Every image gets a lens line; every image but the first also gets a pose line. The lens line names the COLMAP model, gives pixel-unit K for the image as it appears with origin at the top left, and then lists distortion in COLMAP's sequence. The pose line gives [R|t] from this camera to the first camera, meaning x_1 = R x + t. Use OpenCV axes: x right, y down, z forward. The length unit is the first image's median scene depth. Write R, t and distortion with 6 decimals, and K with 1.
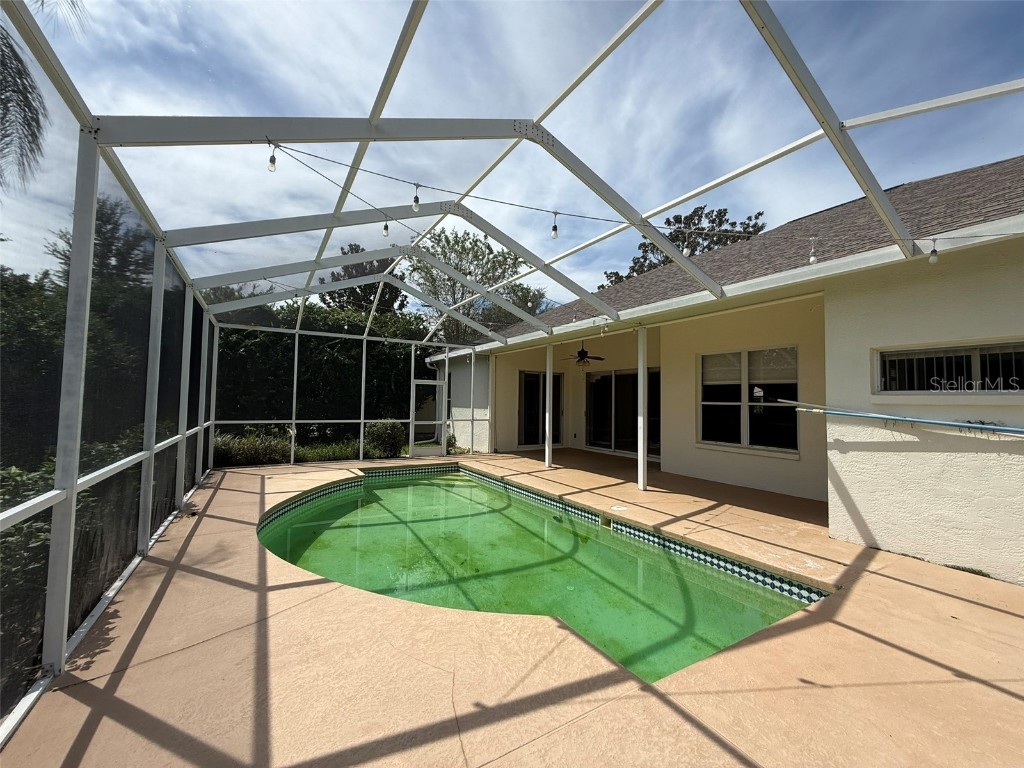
lens RADIAL K [[410.2, 0, 505.3], [0, 410.2, 384.5], [0, 0, 1]] dist [-0.004567, -0.000127]
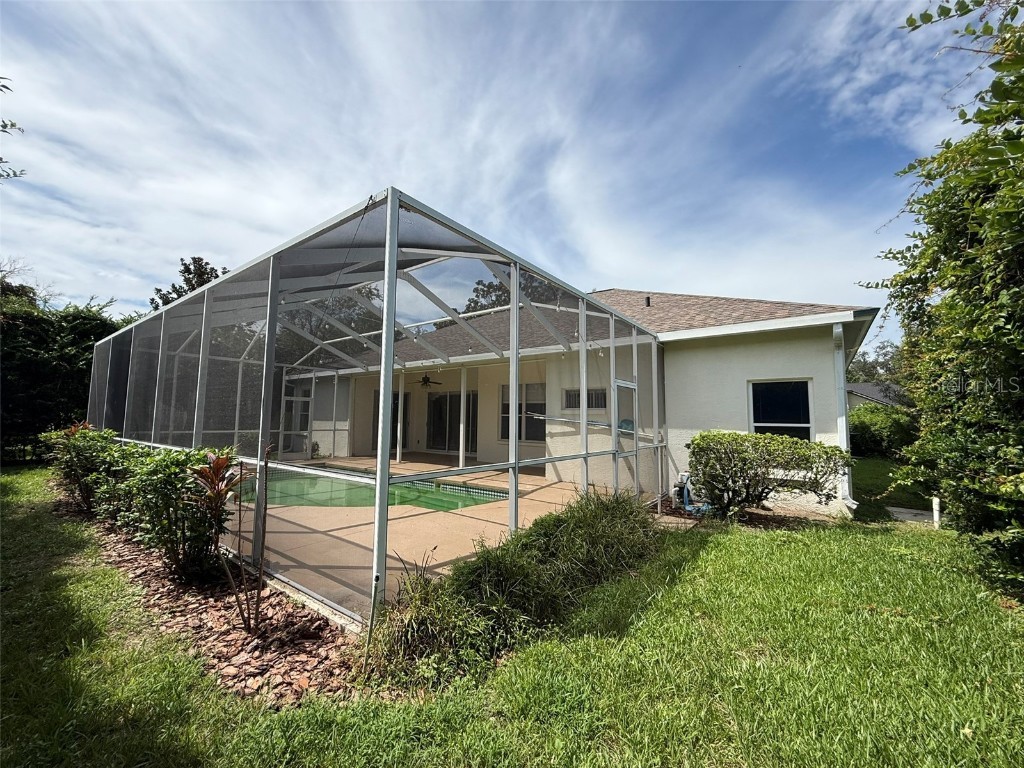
lens RADIAL K [[410.2, 0, 506.8], [0, 410.2, 384.9], [0, 0, 1]] dist [-0.004567, -0.000127]
pose [[0.927721, 0.026957, 0.372300, -0.062356], [-0.012886, 0.999107, -0.040230, -0.005653], [-0.373052, 0.032524, 0.927240, -0.330347]]
